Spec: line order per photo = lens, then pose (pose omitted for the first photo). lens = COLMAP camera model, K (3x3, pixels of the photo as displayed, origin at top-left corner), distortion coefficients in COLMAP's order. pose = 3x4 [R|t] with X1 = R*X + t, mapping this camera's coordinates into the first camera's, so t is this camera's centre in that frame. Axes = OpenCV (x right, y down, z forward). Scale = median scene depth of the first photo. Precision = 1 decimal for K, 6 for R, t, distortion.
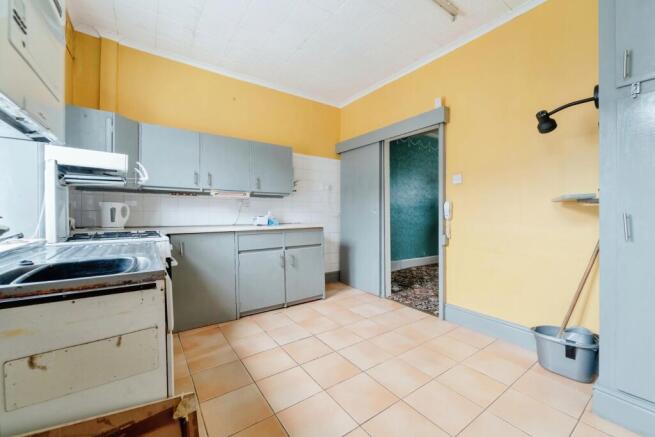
lens RADIAL K [[261.5, 0, 339.4], [0, 261.5, 210.9], [0, 0, 1]] dist [0.000671, -0.000264]
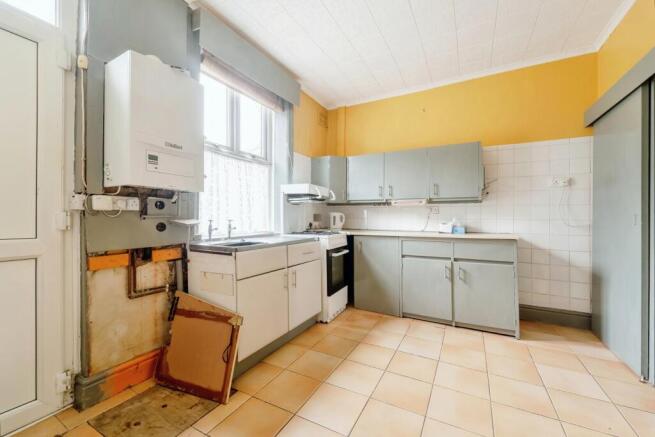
lens RADIAL K [[261.5, 0, 326.6], [0, 261.5, 217.8], [0, 0, 1]] dist [0.000671, -0.000264]
pose [[0.429458, -0.002653, -0.903083, 0.415158], [0.001410, 0.999996, -0.002267, 0.001981], [0.903086, -0.000300, 0.429460, 0.228772]]
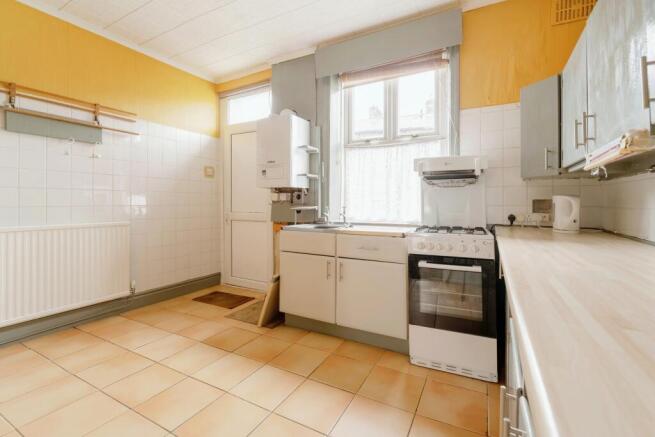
lens RADIAL K [[266.3, 0, 342.1], [0, 266.3, 204.5], [0, 0, 1]] dist [-0.001769, -0.000049]
pose [[-0.873767, -0.015180, -0.486108, 0.033322], [-0.012389, 0.999883, -0.008955, 0.005671], [0.486187, -0.001802, -0.873853, 1.095357]]
